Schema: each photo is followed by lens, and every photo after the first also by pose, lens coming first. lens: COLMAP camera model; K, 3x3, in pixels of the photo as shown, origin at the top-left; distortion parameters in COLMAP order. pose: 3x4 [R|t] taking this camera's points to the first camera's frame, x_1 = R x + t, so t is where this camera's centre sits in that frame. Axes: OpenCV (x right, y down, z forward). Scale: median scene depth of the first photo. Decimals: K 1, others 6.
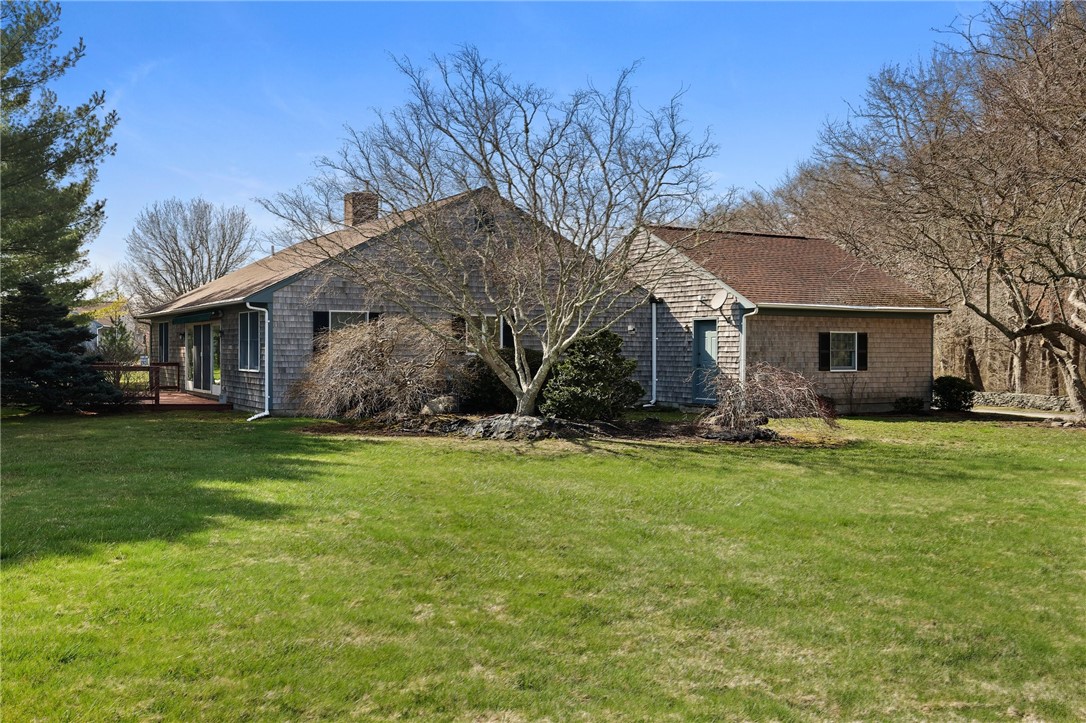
lens RADIAL K [[1089.2, 0, 538.7], [0, 1089.2, 363.8], [0, 0, 1]] dist [0.052425, 0.000000]
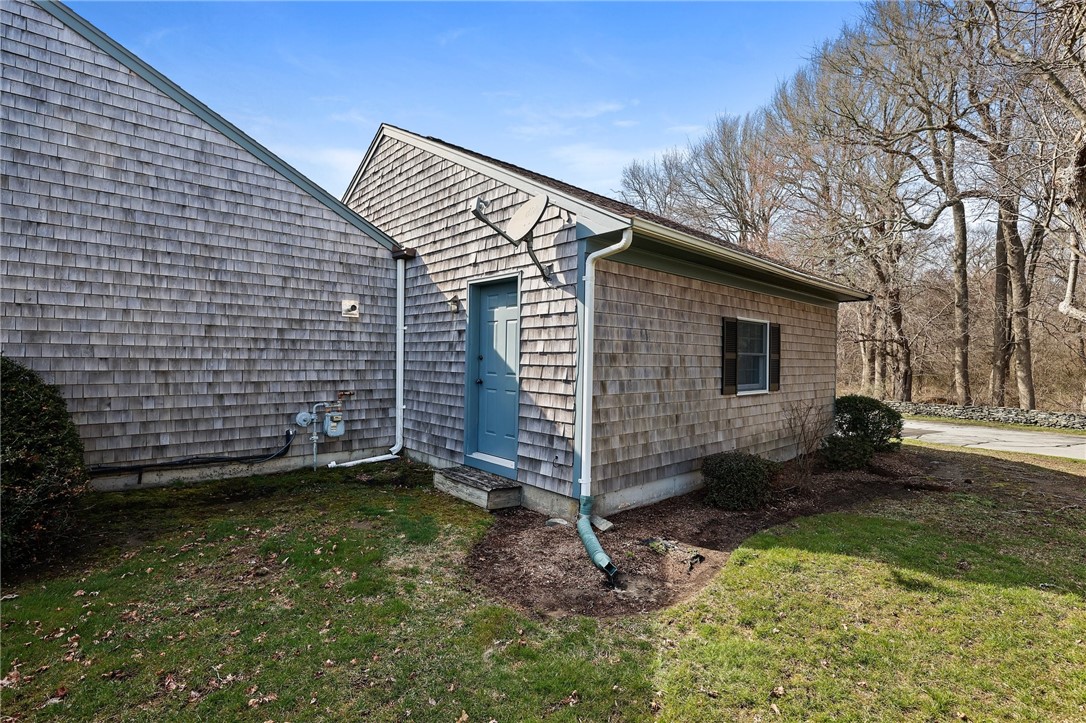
lens RADIAL K [[503.6, 0, 542.3], [0, 503.6, 359.9], [0, 0, 1]] dist [-0.000270, 0.000043]
pose [[0.977658, 0.010438, 0.209942, 0.129162], [-0.008727, 0.999921, -0.009073, -0.006539], [-0.210021, 0.007038, 0.977672, 0.793803]]
